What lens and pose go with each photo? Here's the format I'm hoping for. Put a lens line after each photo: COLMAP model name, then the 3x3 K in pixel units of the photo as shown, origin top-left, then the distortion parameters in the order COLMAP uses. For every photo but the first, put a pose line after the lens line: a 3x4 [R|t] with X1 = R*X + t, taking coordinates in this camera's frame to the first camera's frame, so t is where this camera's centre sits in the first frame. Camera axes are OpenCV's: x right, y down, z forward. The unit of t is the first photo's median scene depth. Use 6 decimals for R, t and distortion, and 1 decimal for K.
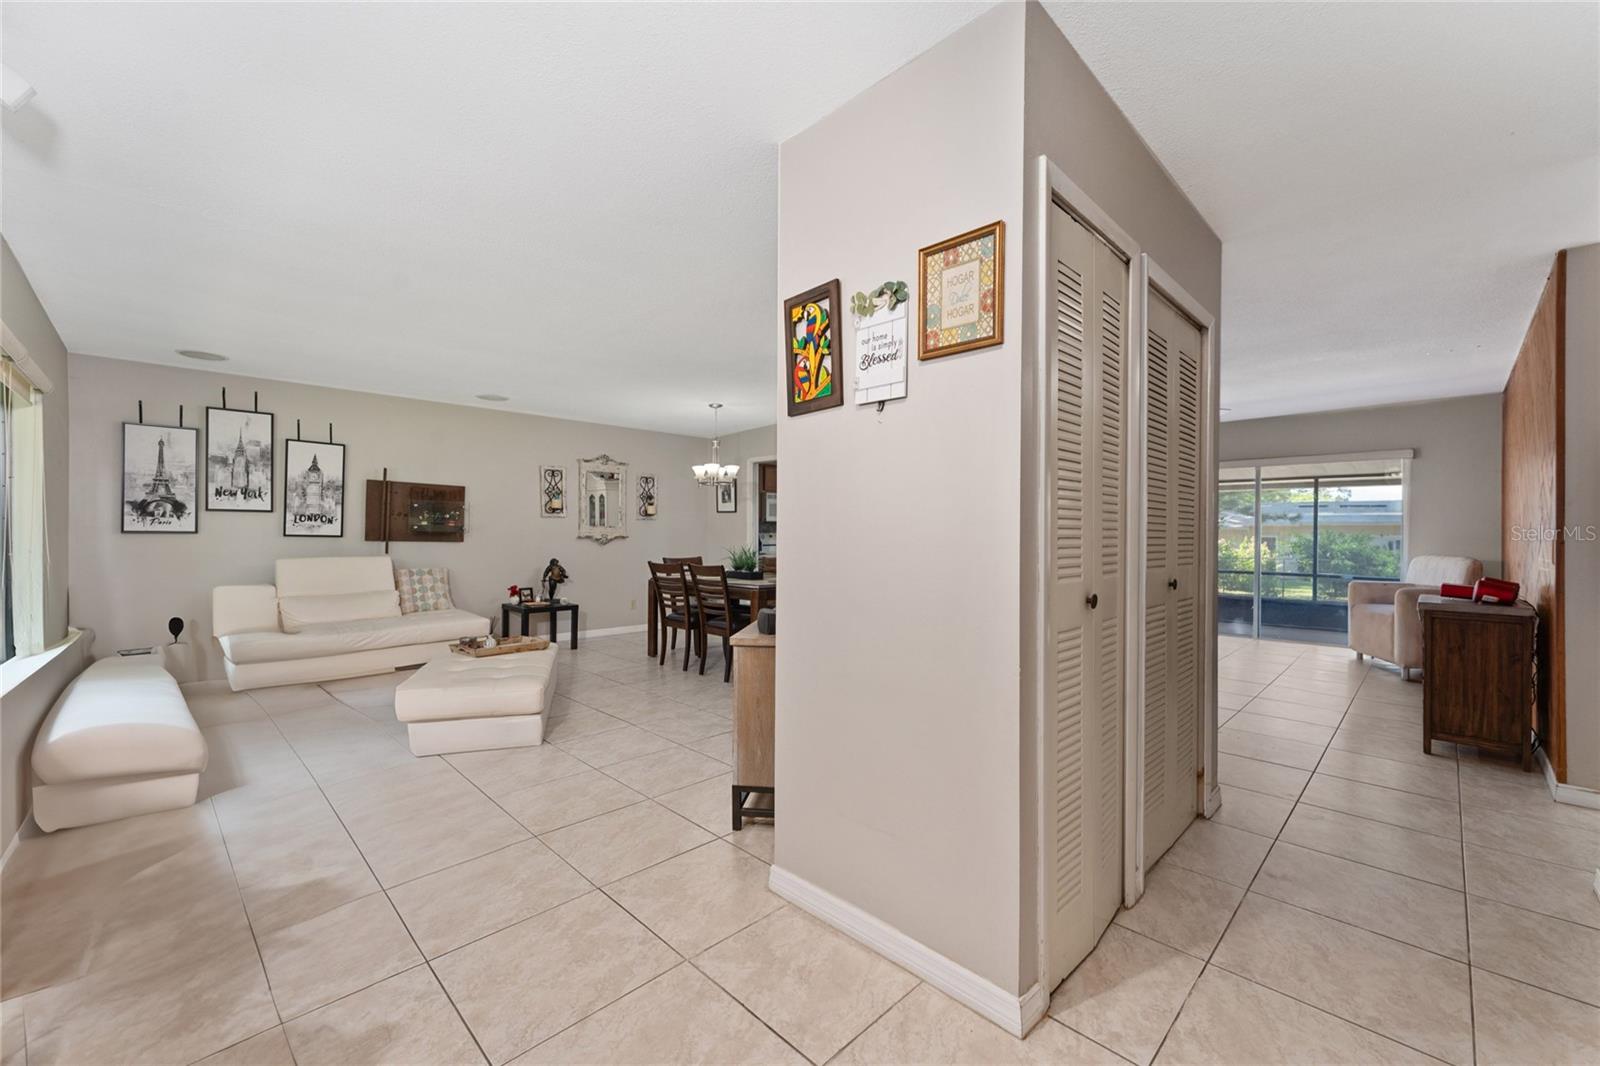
lens RADIAL K [[640.9, 0, 797.2], [0, 640.9, 526.1], [0, 0, 1]] dist [-0.008673, 0.000376]
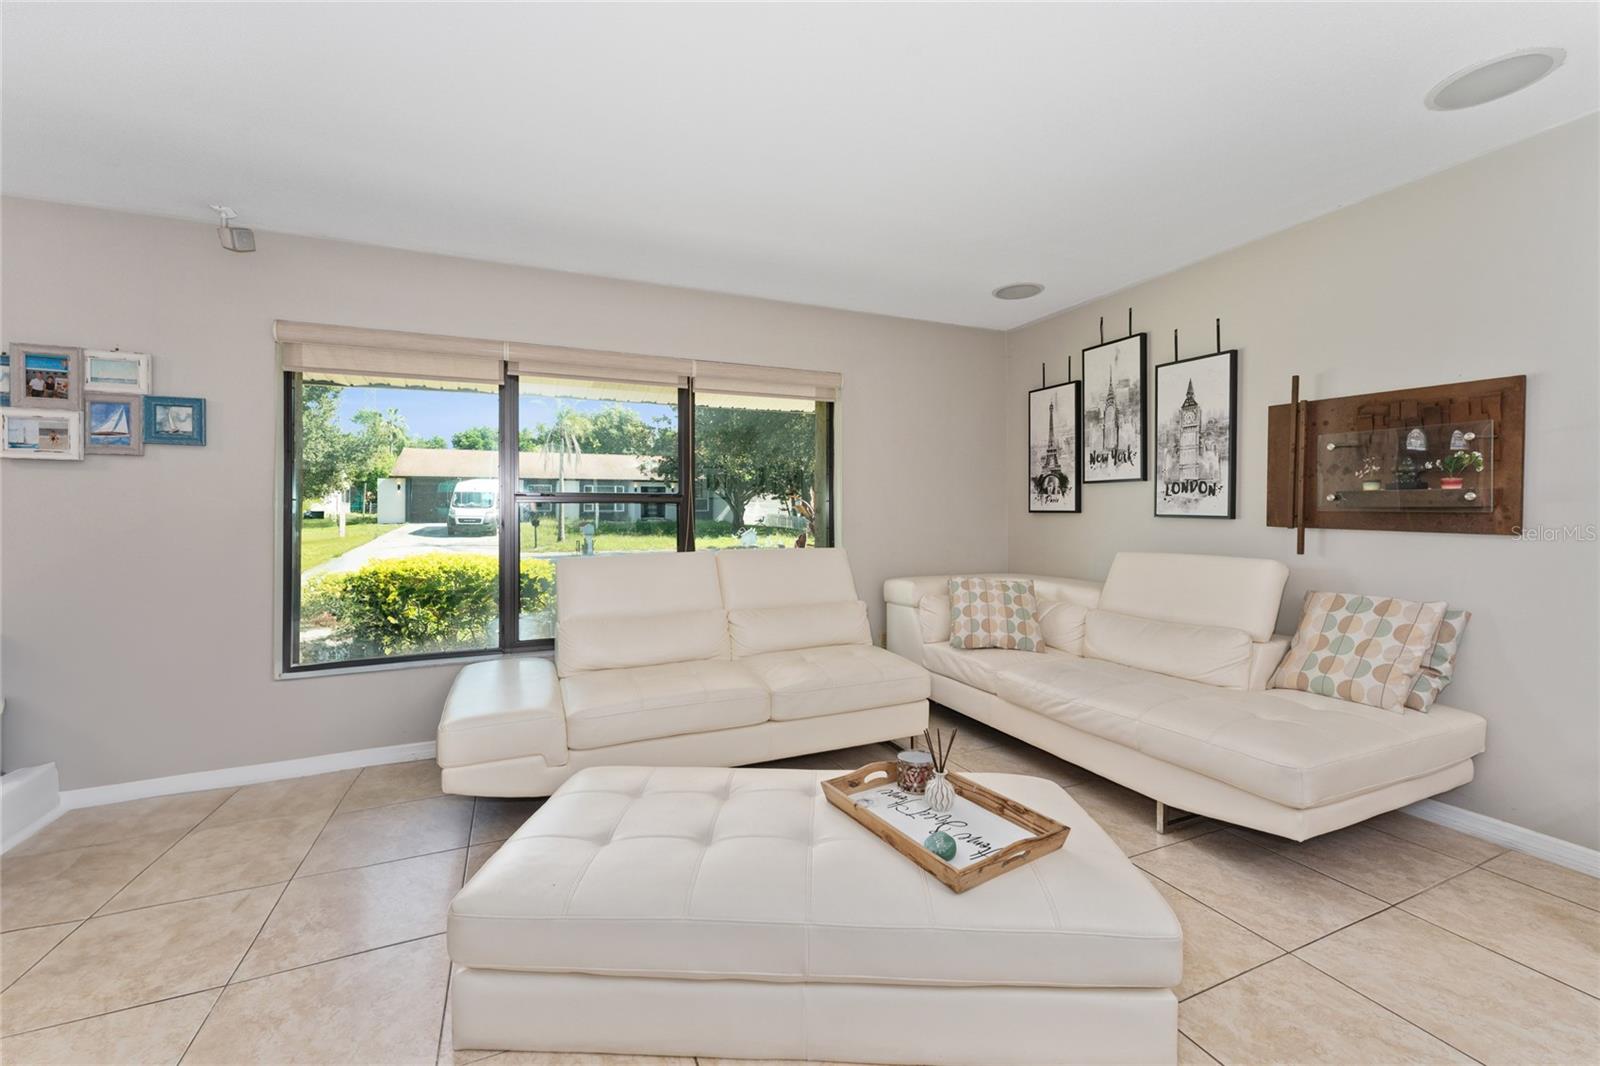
lens RADIAL K [[640.9, 0, 797.1], [0, 640.9, 523.7], [0, 0, 1]] dist [-0.008673, 0.000376]
pose [[-0.365890, -0.003829, -0.930650, -0.068383], [-0.010705, 0.999943, 0.000095, 0.026383], [0.930596, 0.009998, -0.365910, 0.895871]]
